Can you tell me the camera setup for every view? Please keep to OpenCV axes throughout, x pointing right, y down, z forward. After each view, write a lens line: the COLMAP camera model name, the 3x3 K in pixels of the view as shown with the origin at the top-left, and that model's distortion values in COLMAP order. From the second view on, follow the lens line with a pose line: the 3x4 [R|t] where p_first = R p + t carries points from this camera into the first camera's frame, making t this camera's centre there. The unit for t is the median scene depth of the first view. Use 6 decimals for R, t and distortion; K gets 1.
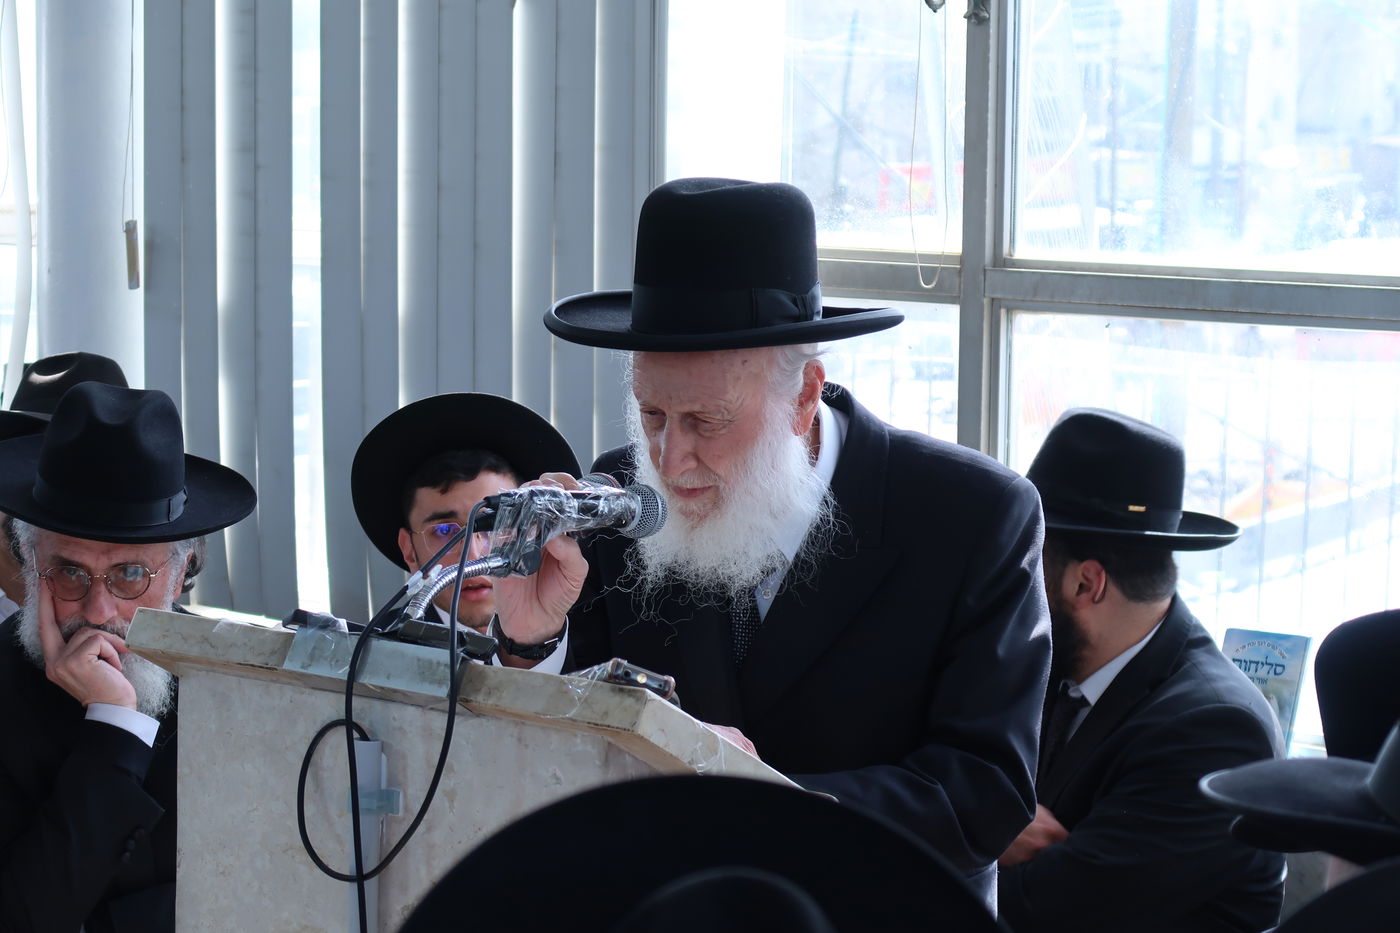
lens RADIAL K [[3525.5, 0, 726.2], [0, 3525.5, 473.7], [0, 0, 1]] dist [-0.022302, 0.000000]
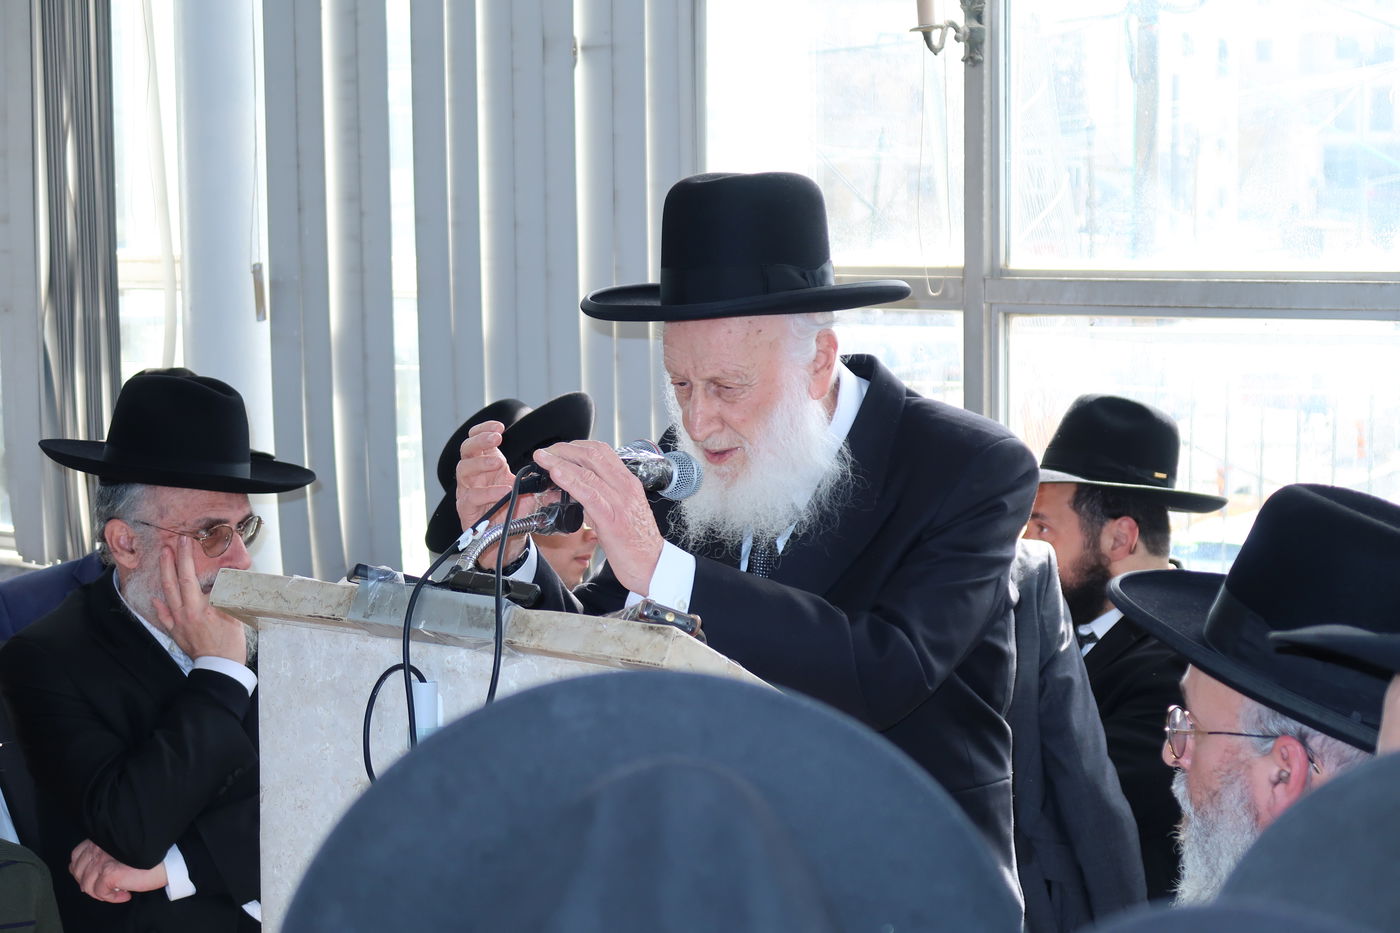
lens RADIAL K [[2792.8, 0, 702.5], [0, 2792.8, 480.0], [0, 0, 1]] dist [0.011859, 0.000000]
pose [[0.999297, -0.021635, -0.030607, 0.011988], [0.021371, 0.999732, -0.008902, 0.021600], [0.030791, 0.008242, 0.999492, 0.129042]]
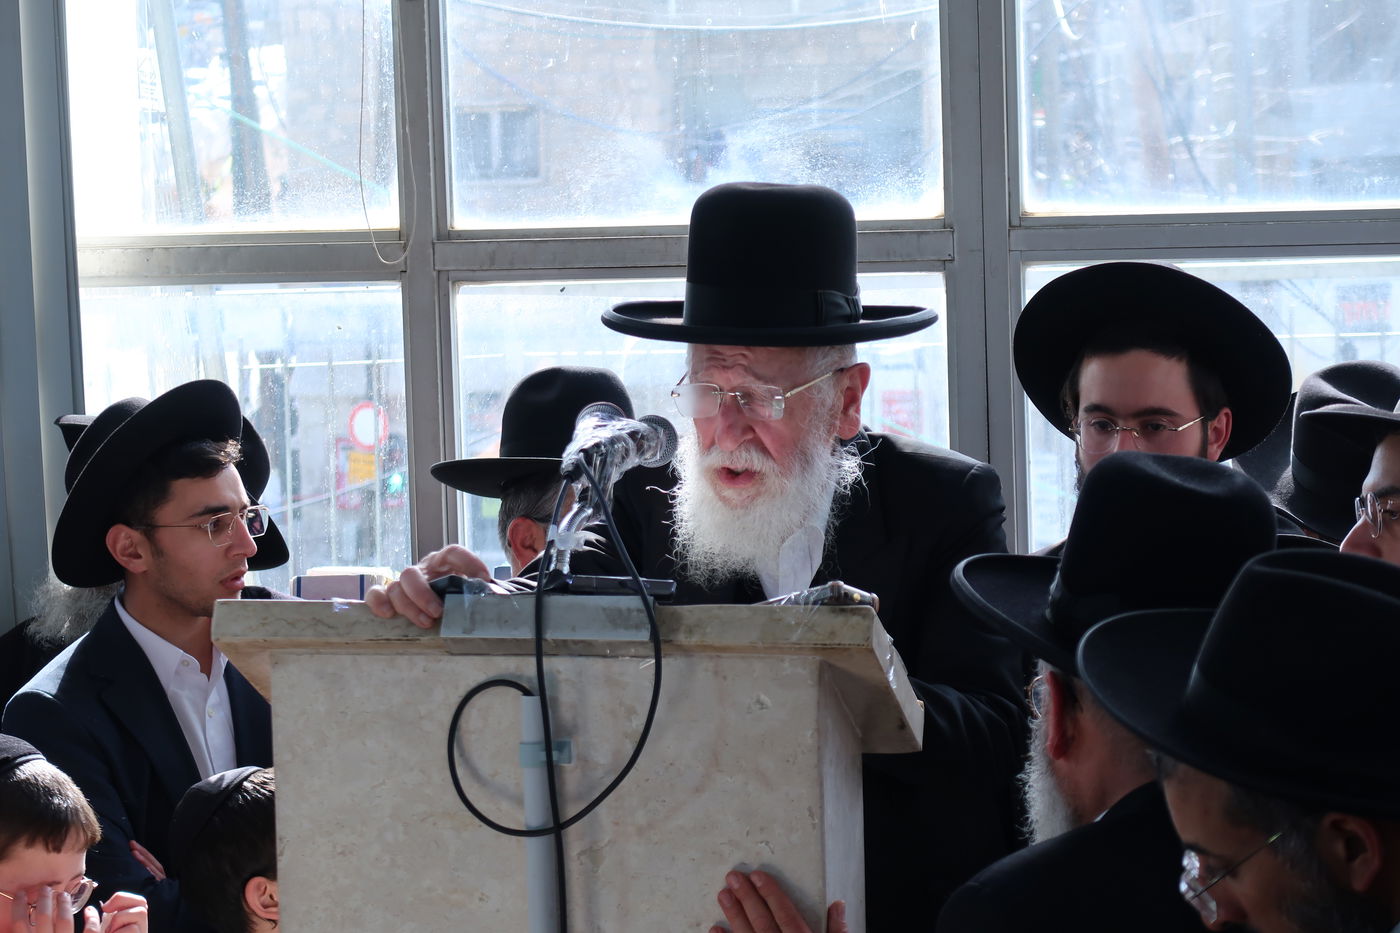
lens RADIAL K [[3907.2, 0, 698.4], [0, 3907.2, 459.0], [0, 0, 1]] dist [-0.038450, 0.000000]
pose [[0.901006, -0.085200, 0.425357, -0.516886], [0.090356, 0.995877, 0.008082, 0.001701], [-0.424292, 0.031151, 0.904990, -0.054026]]
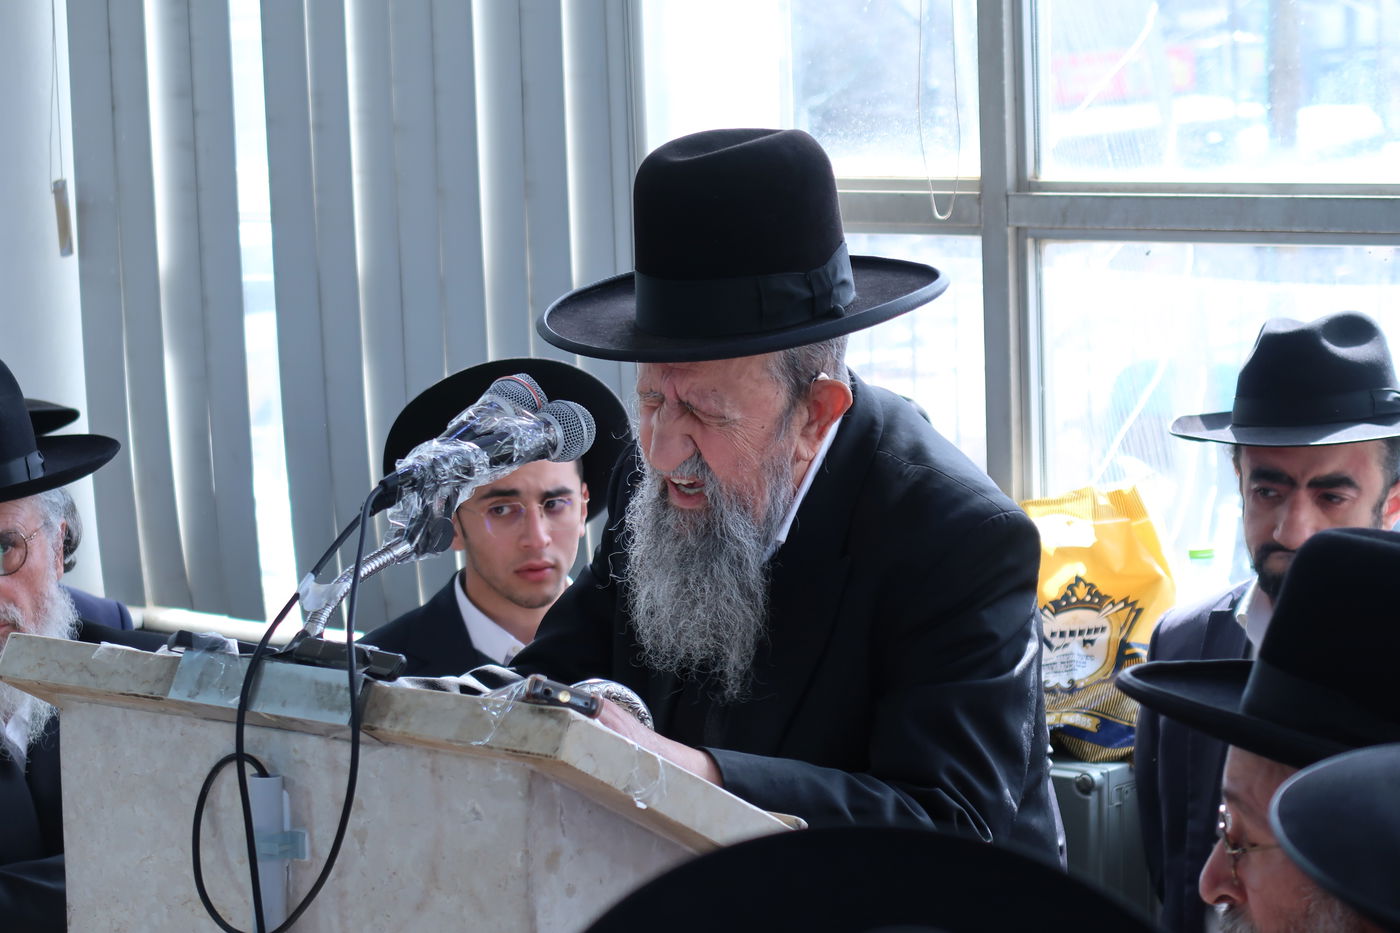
lens RADIAL K [[3907.2, 0, 699.1], [0, 3907.2, 464.5], [0, 0, 1]] dist [-0.038450, 0.000000]
pose [[0.998569, -0.042198, -0.032852, 0.039506], [0.042619, 0.999016, 0.012250, -0.008902], [0.032302, -0.013633, 0.999385, 0.030862]]
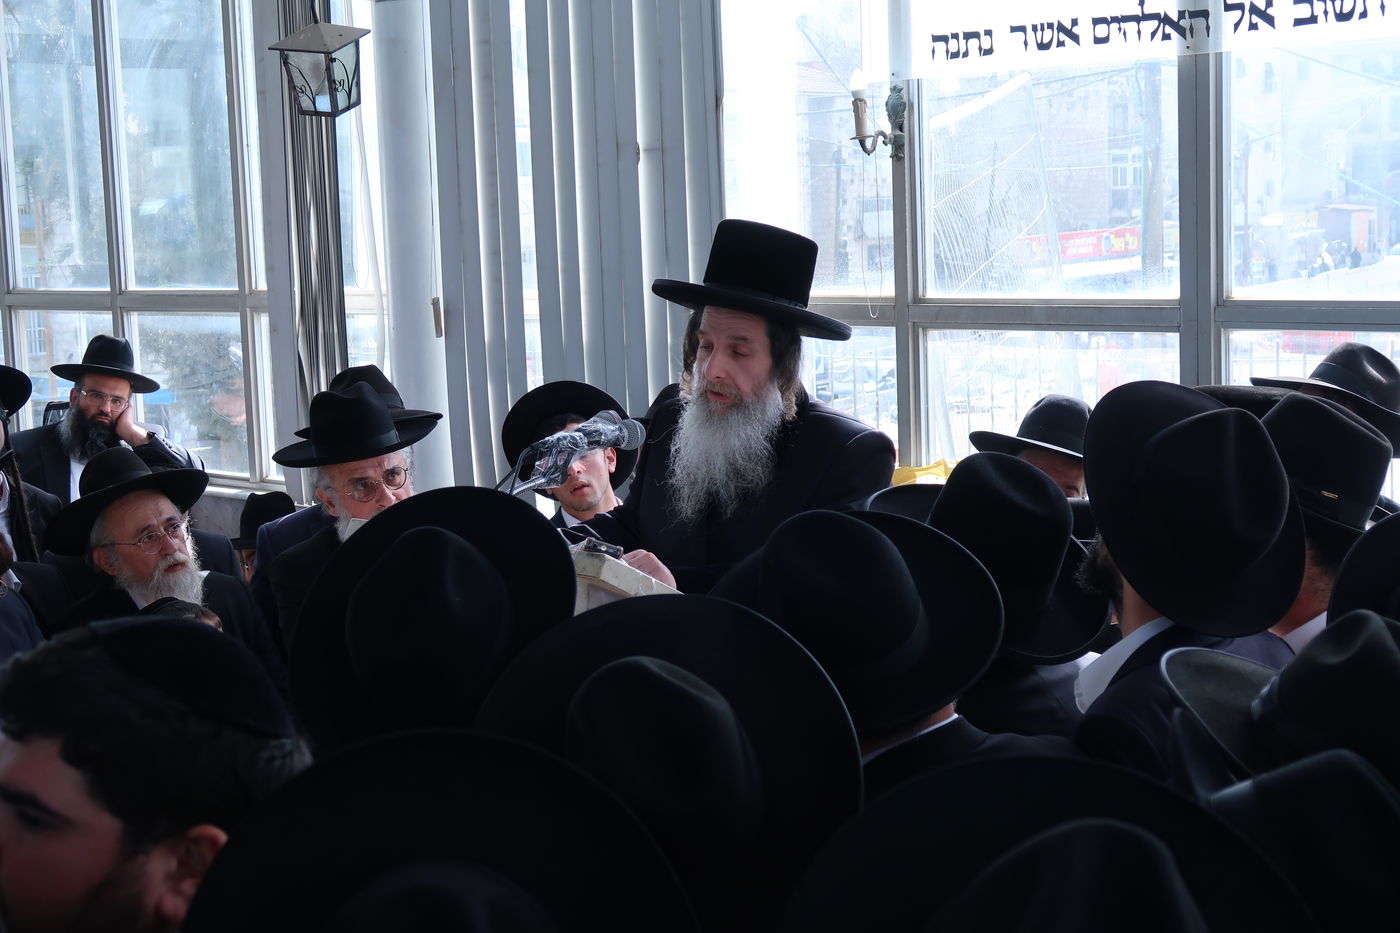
lens RADIAL K [[2171.4, 0, 693.2], [0, 2171.4, 463.0], [0, 0, 1]] dist [0.010639, 0.000000]
pose [[0.992773, -0.035081, -0.114764, 0.135281], [0.036543, 0.999275, 0.010662, 0.004593], [0.114307, -0.014779, 0.993336, -0.078667]]
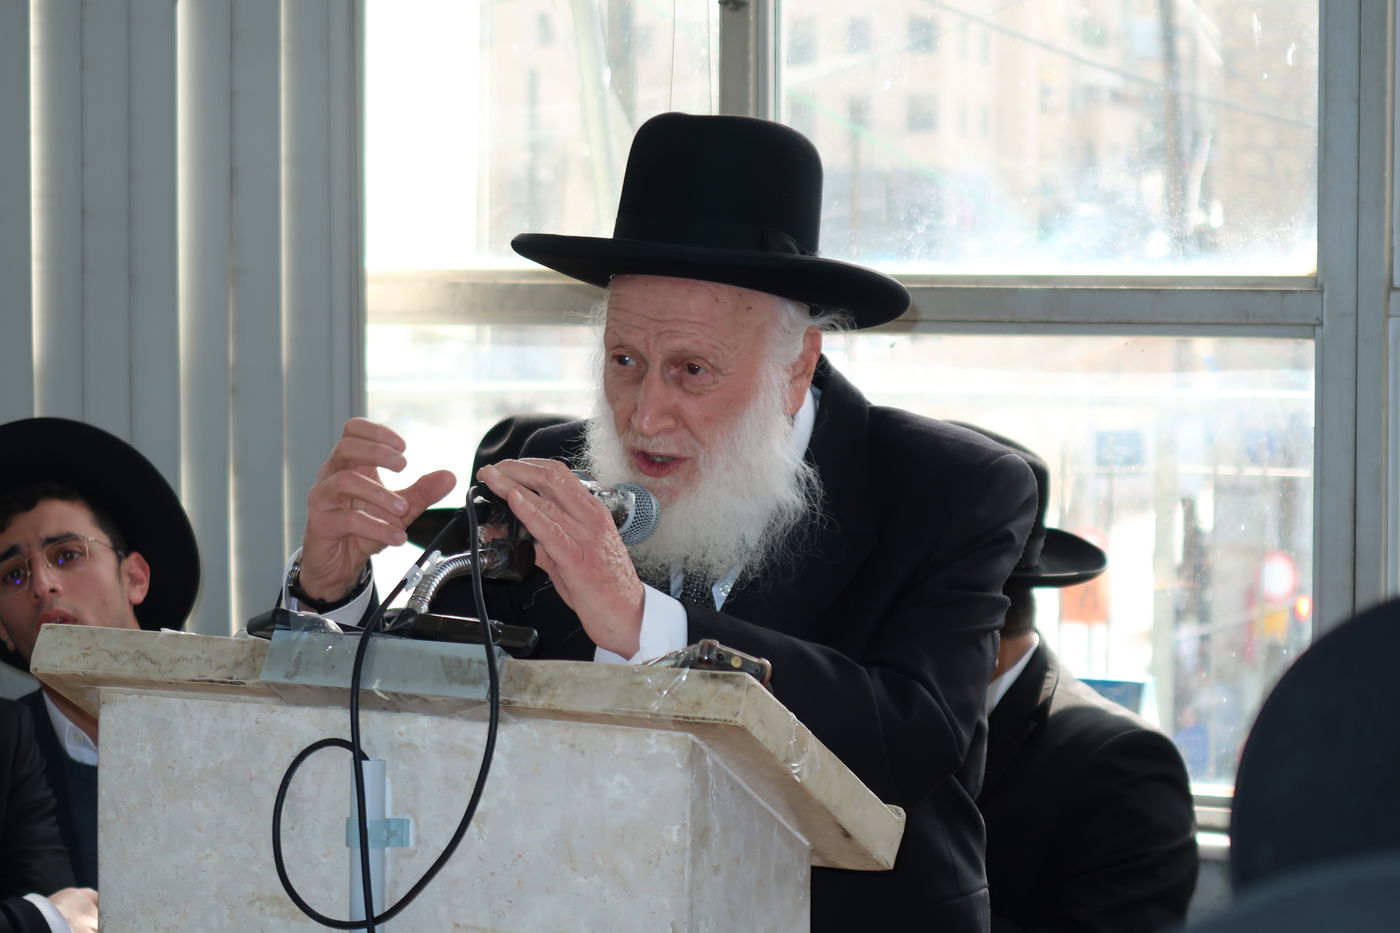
lens RADIAL K [[3907.2, 0, 689.1], [0, 3907.2, 467.4], [0, 0, 1]] dist [-0.038450, 0.000000]
pose [[0.982845, -0.023024, 0.182992, -0.187825], [0.031776, 0.998480, -0.045038, 0.048193], [-0.181677, 0.050080, 0.982082, 0.062850]]
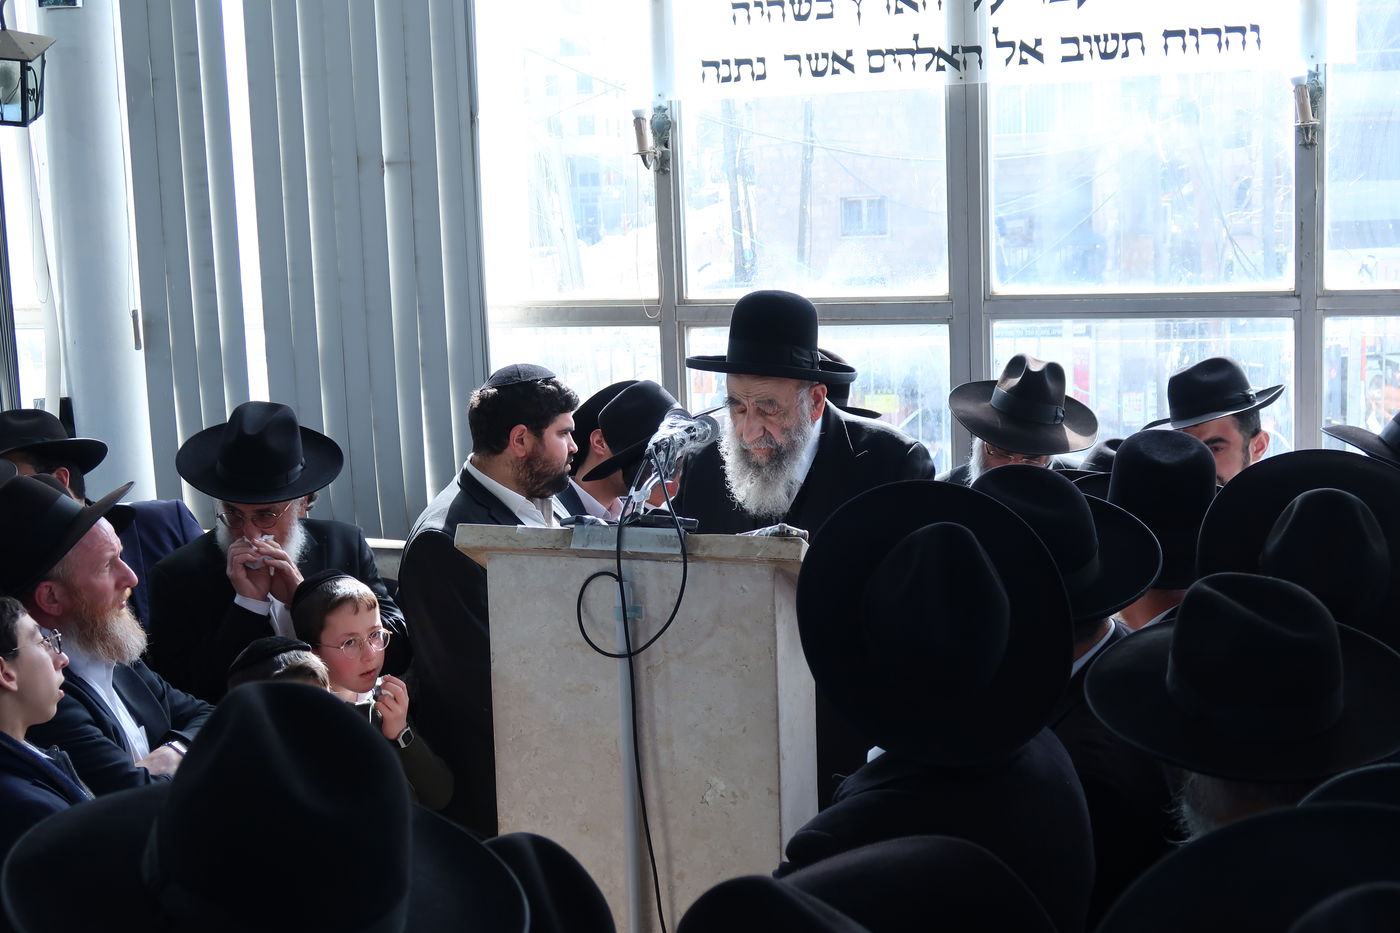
lens RADIAL K [[2014.6, 0, 705.4], [0, 2014.6, 468.9], [0, 0, 1]] dist [0.009201, 0.000000]
pose [[0.952557, -0.089729, 0.290832, -0.351621], [0.080907, 0.995826, 0.042245, -0.024720], [-0.293409, -0.016711, 0.955841, -0.036314]]
